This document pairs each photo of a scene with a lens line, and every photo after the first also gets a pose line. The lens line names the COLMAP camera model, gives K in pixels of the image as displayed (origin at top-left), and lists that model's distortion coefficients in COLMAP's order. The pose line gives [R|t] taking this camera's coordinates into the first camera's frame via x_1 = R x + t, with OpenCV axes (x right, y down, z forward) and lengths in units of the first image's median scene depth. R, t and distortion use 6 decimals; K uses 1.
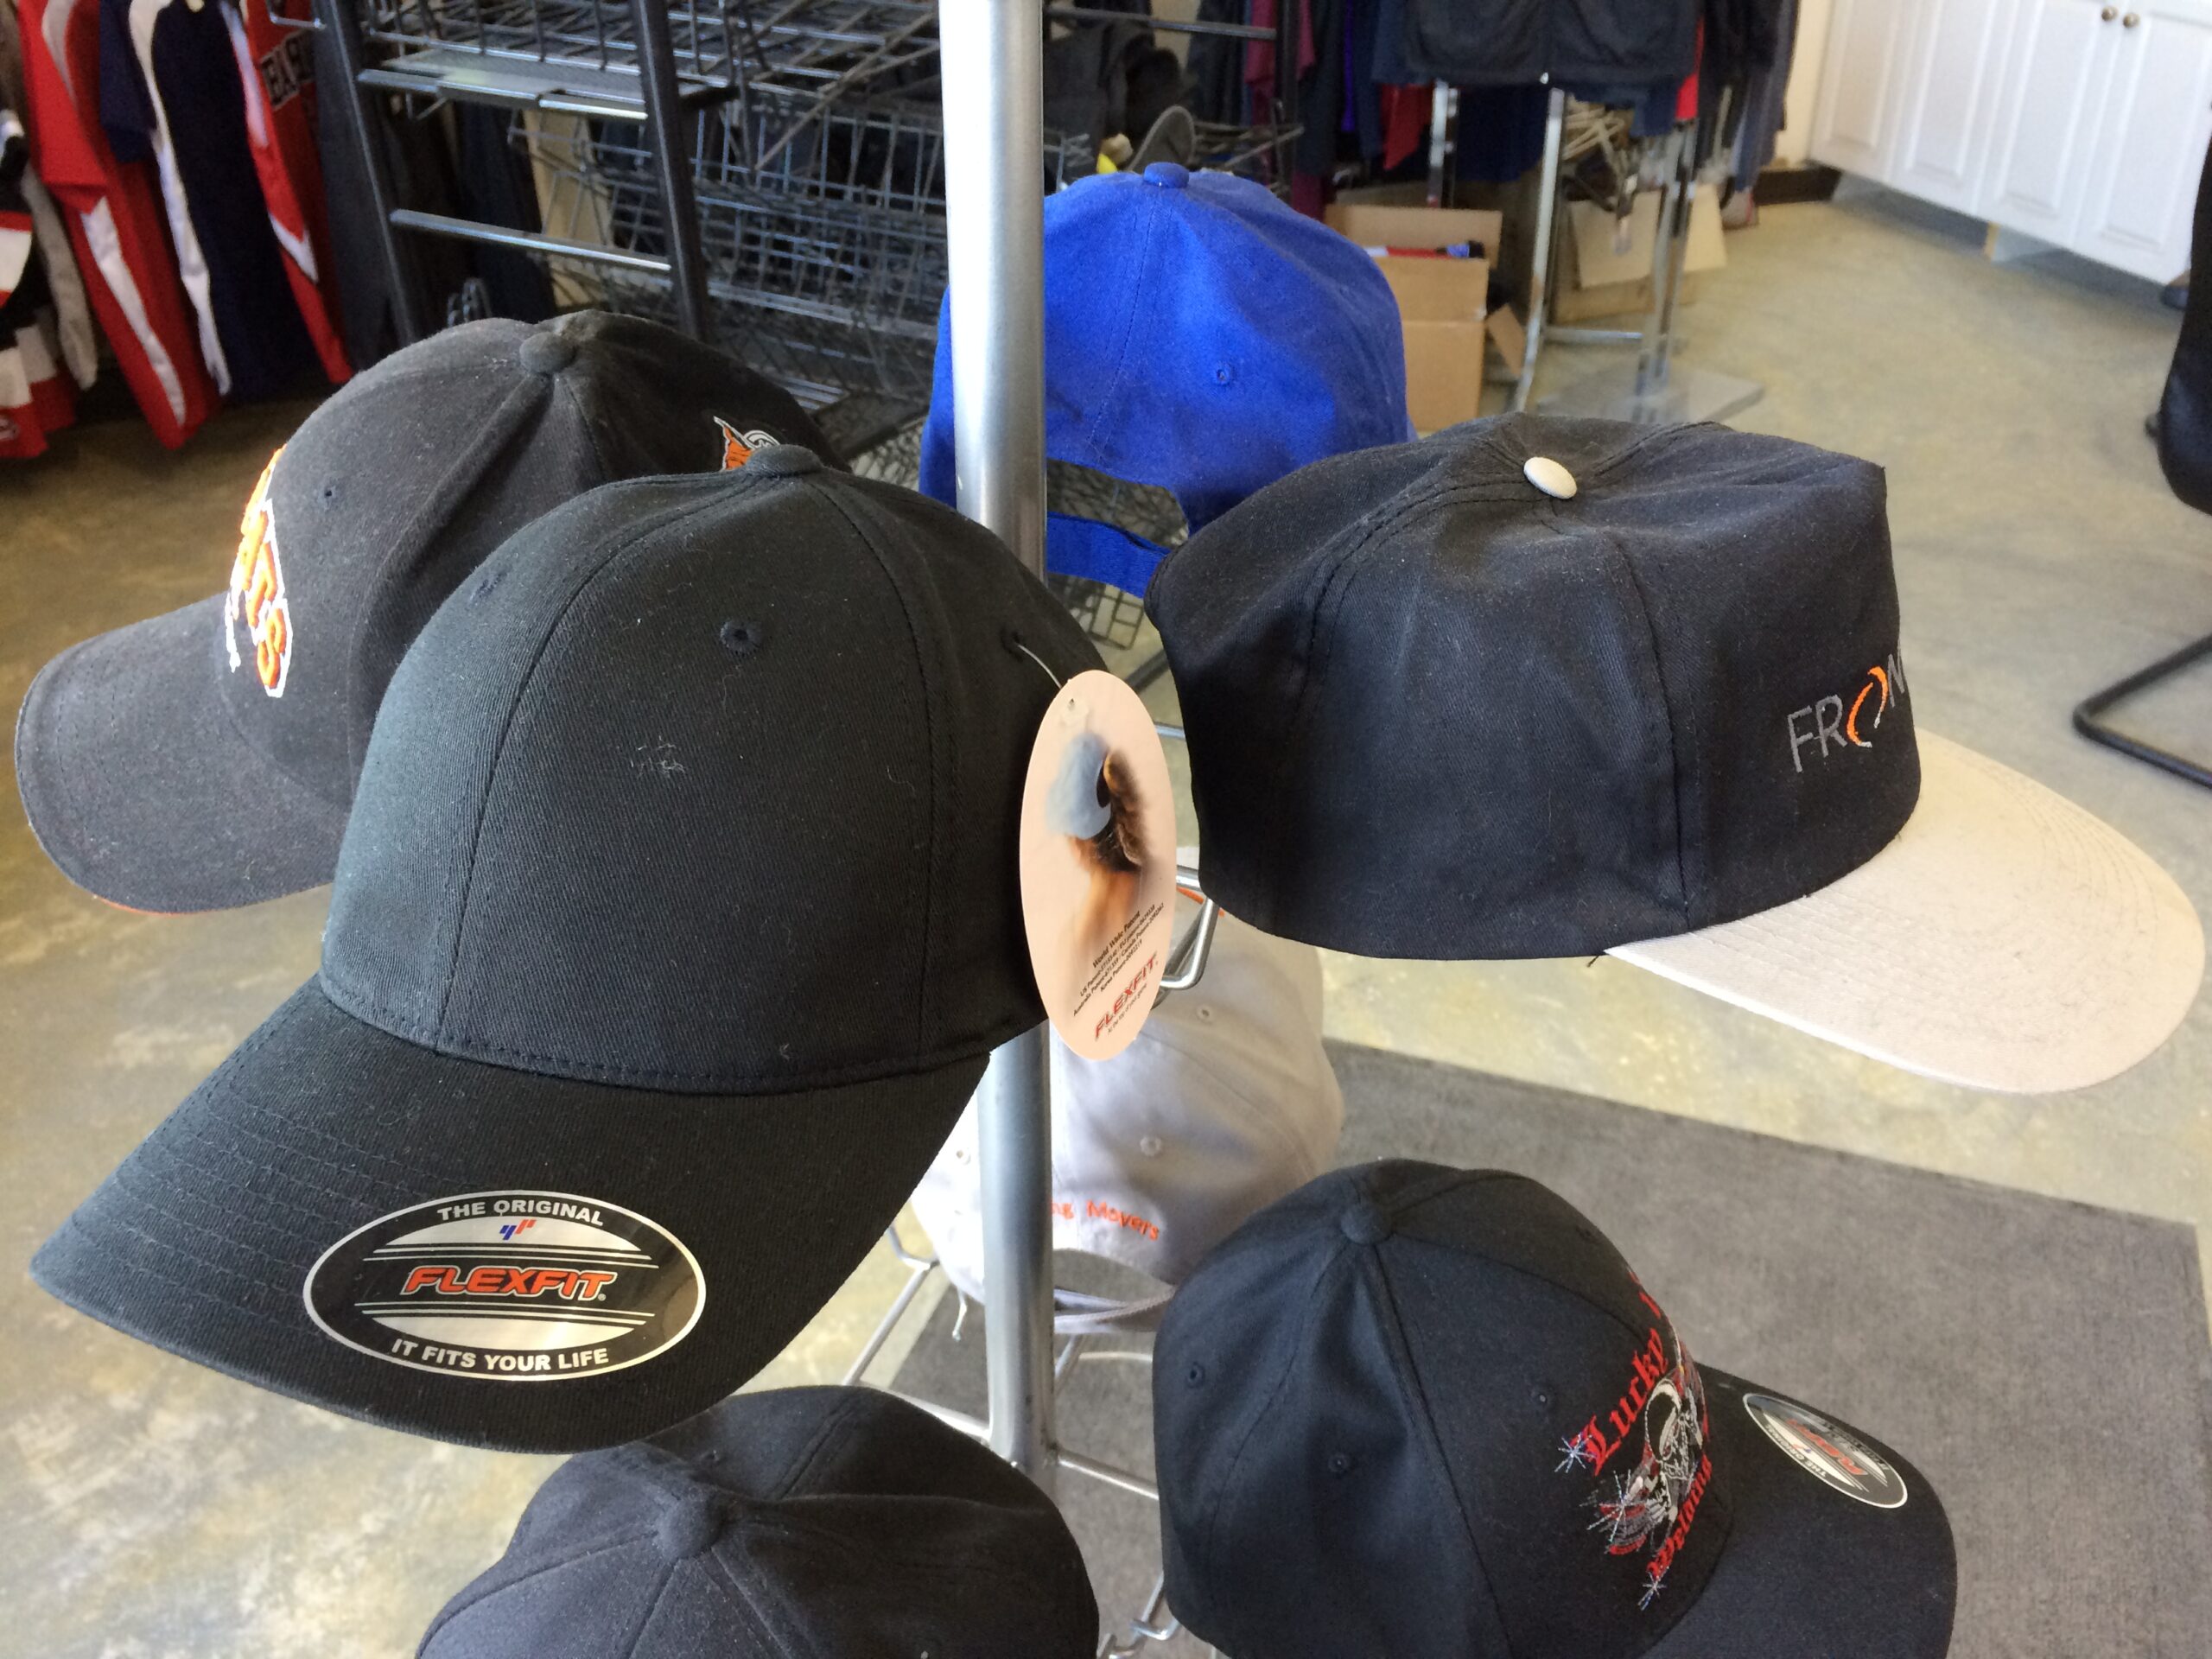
lens RADIAL K [[1900.7, 0, 1106.0], [0, 1900.7, 829.5], [0, 0, 1]] dist [0.075161, -0.116965]
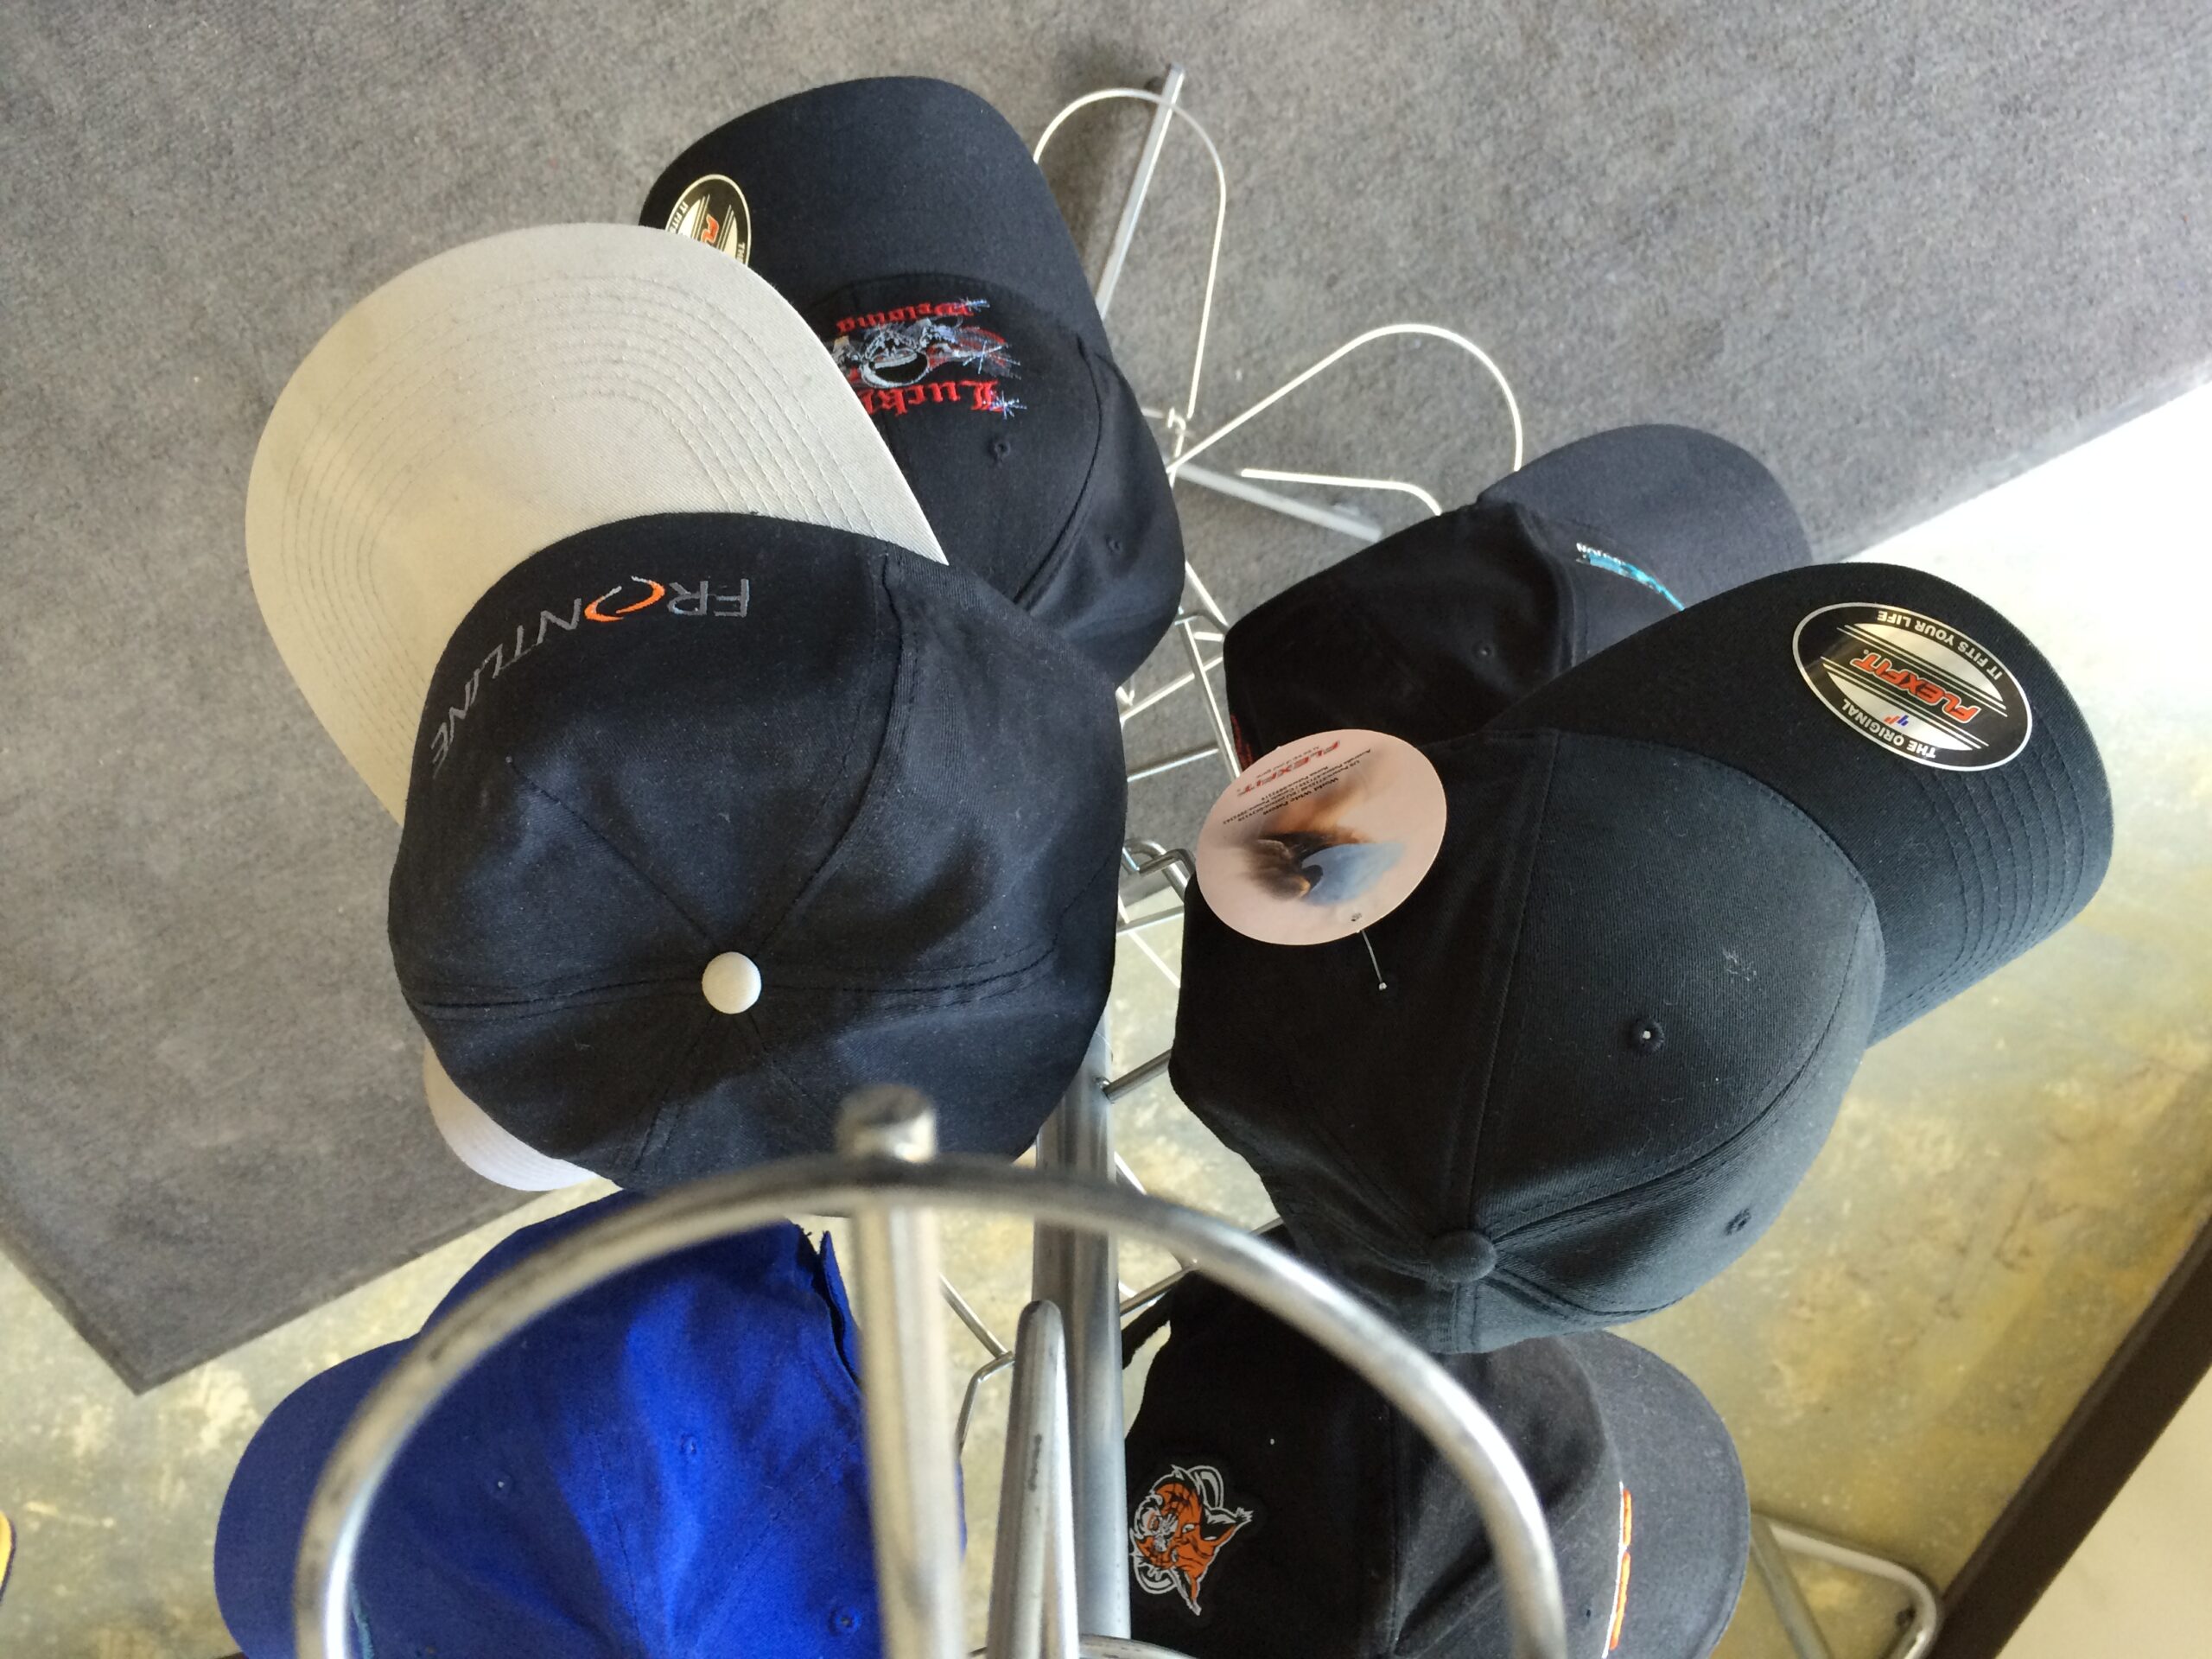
lens RADIAL K [[1900.7, 0, 1106.0], [0, 1900.7, 829.5], [0, 0, 1]] dist [0.075161, -0.116965]
pose [[-0.812348, -0.534722, -0.232728, 0.504580], [0.311162, -0.734951, 0.602516, -0.963541], [-0.493222, 0.417037, 0.763421, 0.201879]]
